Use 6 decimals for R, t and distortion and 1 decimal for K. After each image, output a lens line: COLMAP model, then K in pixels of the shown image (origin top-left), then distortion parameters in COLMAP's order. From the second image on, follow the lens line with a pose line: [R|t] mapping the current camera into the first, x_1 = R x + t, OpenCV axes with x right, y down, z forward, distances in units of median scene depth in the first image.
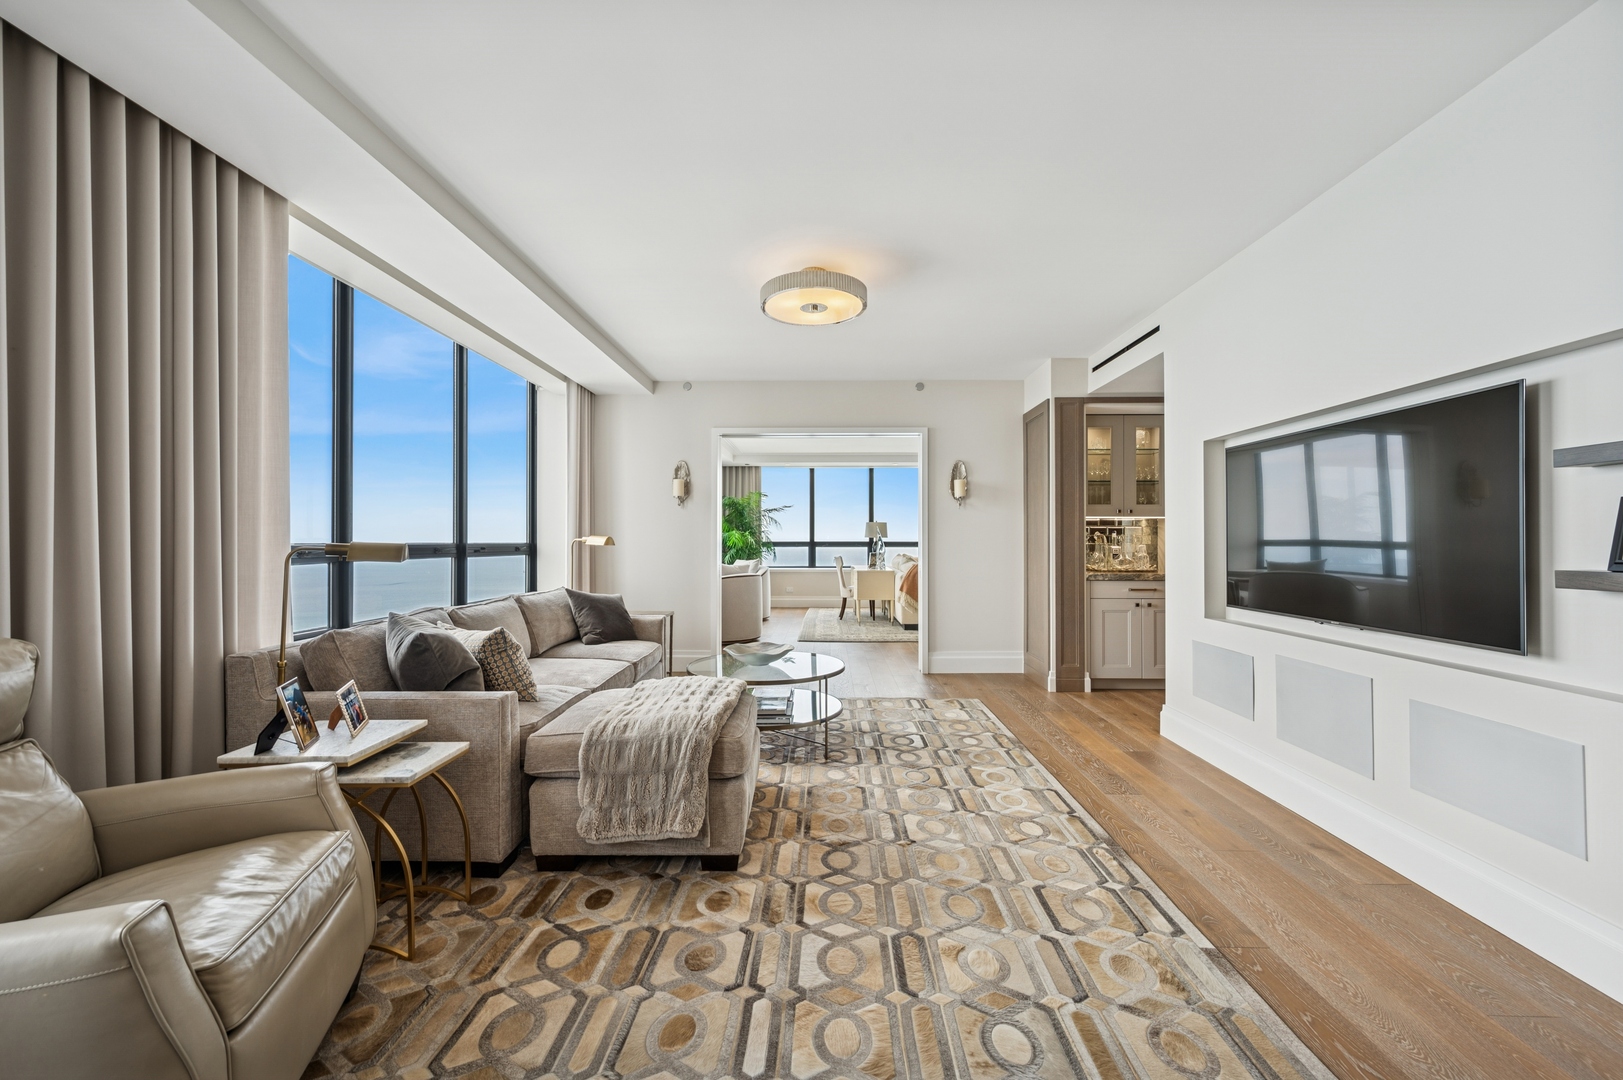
lens RADIAL K [[654.4, 0, 814.7], [0, 654.4, 537.3], [0, 0, 1]] dist [0.000977, 0.000036]
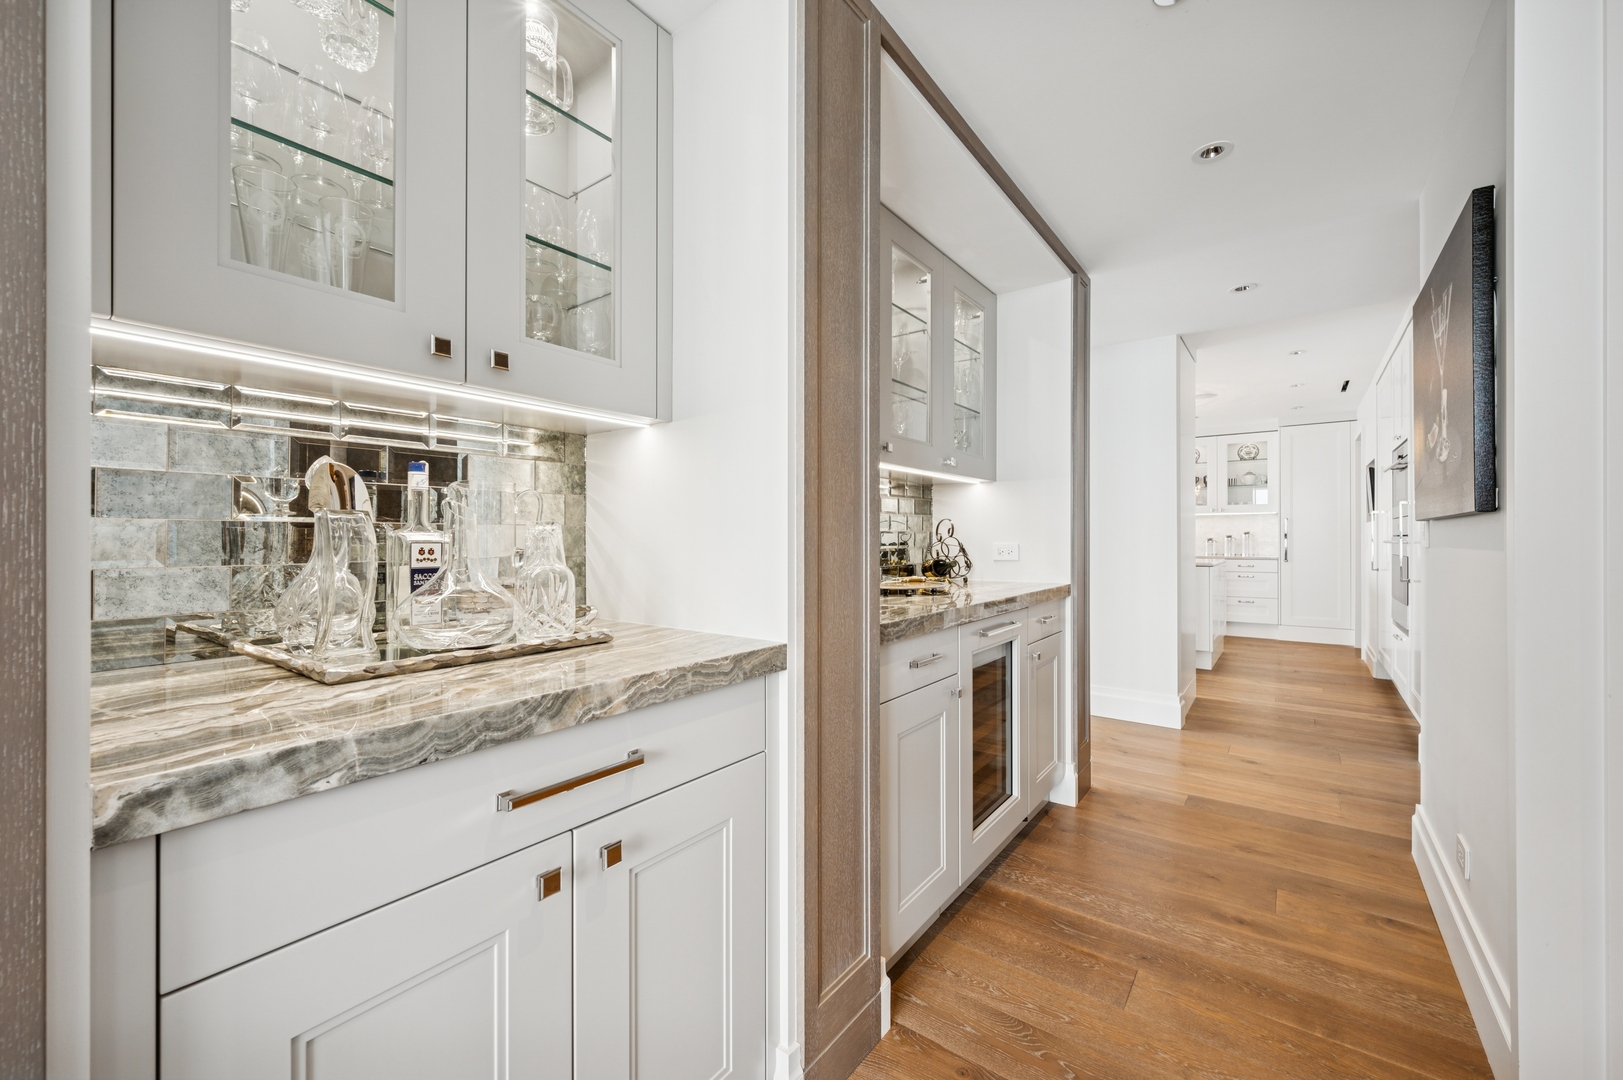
lens RADIAL K [[647.5, 0, 814.1], [0, 647.5, 528.3], [0, 0, 1]] dist [-0.000117, -0.000139]
pose [[0.582777, -0.006924, 0.812603, 0.376211], [-0.006666, 0.999889, 0.013300, 0.008772], [-0.812605, -0.013168, 0.582666, 0.802751]]
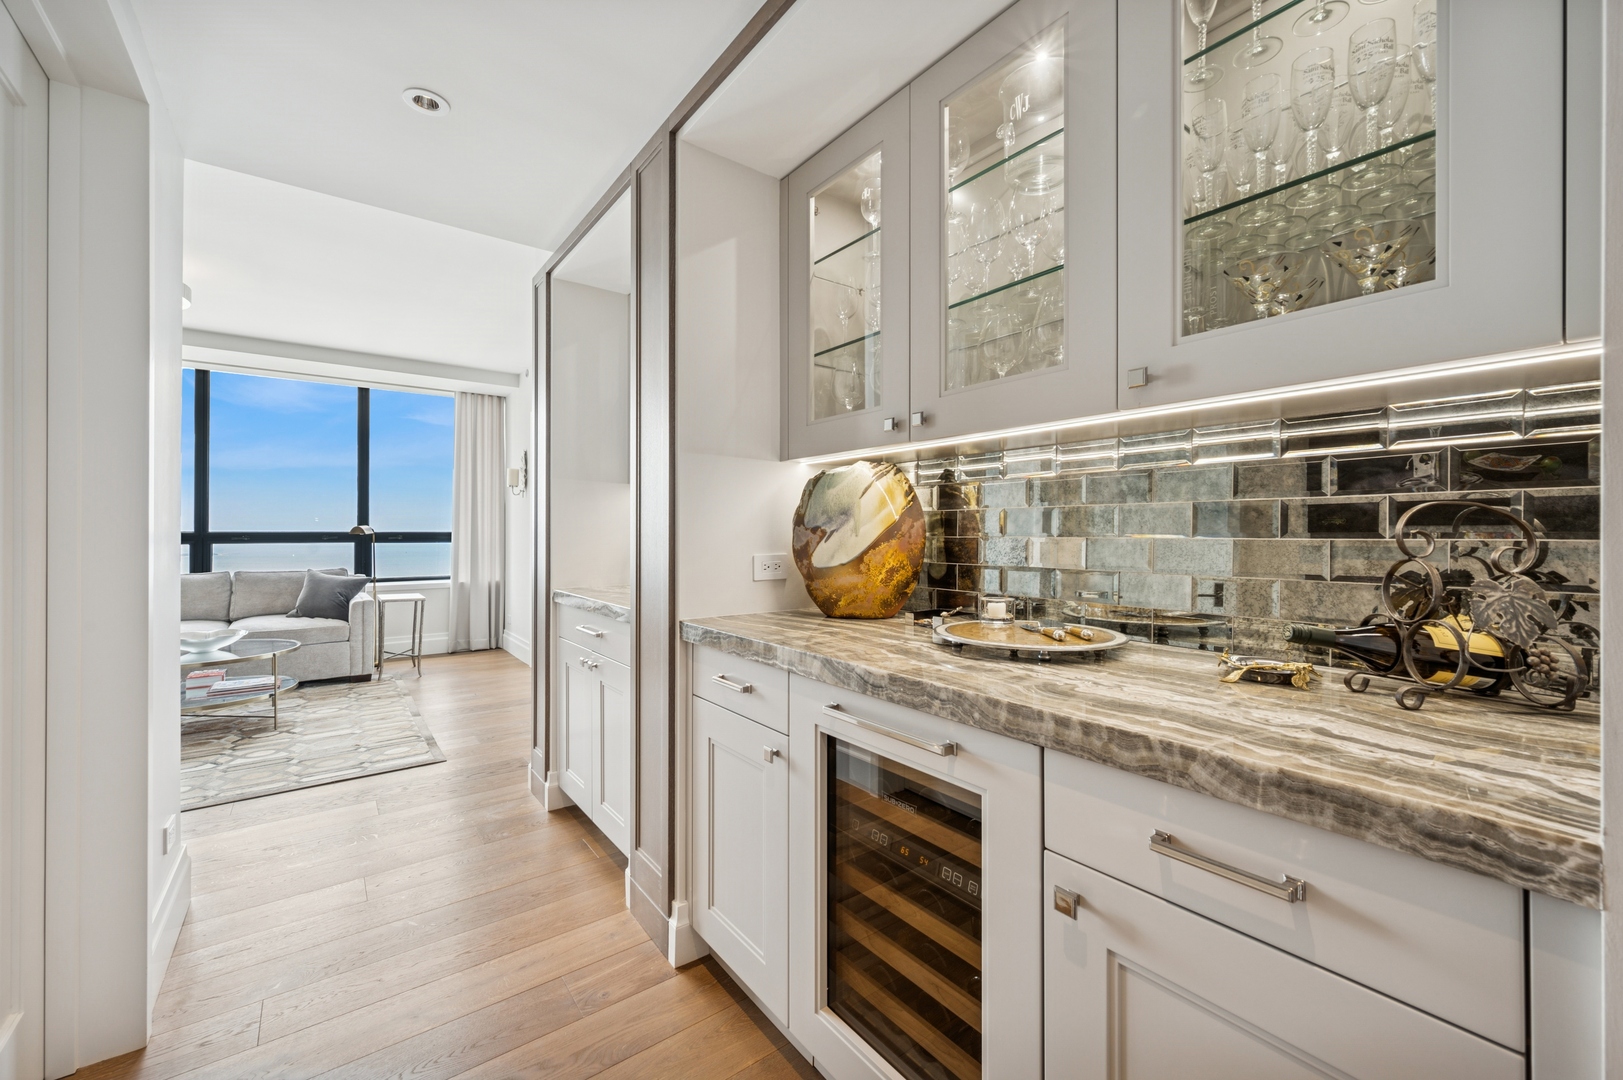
lens RADIAL K [[643.4, 0, 811.5], [0, 643.4, 540.0], [0, 0, 1]] dist [-0.000884, -0.000093]
pose [[0.616323, 0.009774, -0.787433, 0.904947], [-0.000129, 0.999924, 0.012311, 0.006289], [0.787493, -0.007486, 0.616278, 0.794739]]
